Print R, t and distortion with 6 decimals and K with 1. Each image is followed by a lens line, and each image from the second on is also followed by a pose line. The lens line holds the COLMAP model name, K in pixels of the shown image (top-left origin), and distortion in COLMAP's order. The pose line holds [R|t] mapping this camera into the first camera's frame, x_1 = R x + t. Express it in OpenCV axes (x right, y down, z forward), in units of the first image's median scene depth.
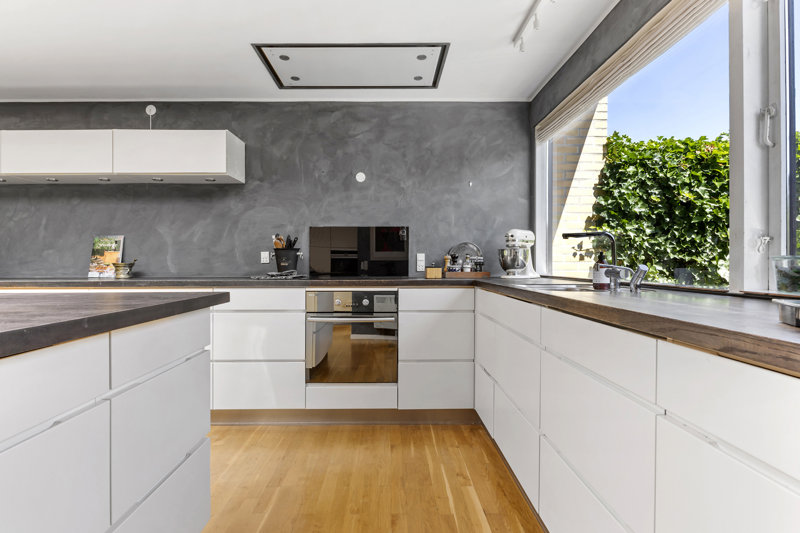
lens RADIAL K [[393.7, 0, 398.5], [0, 393.7, 262.8], [0, 0, 1]] dist [-0.000152, -0.000012]
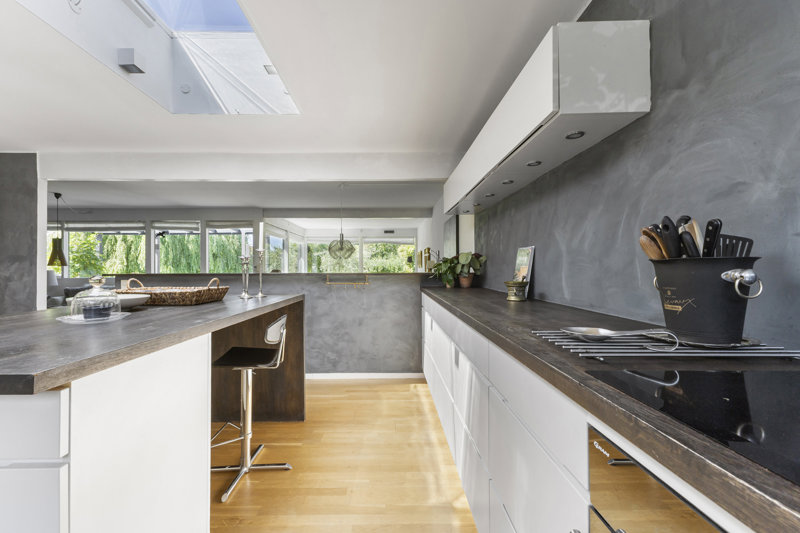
lens RADIAL K [[346.0, 0, 397.8], [0, 346.0, 264.5], [0, 0, 1]] dist [-0.000882, -0.000215]
pose [[-0.003642, -0.002229, -0.999991, -0.004071], [-0.002785, 0.999994, -0.002219, -0.028916], [0.999989, 0.002777, -0.003649, 0.720748]]
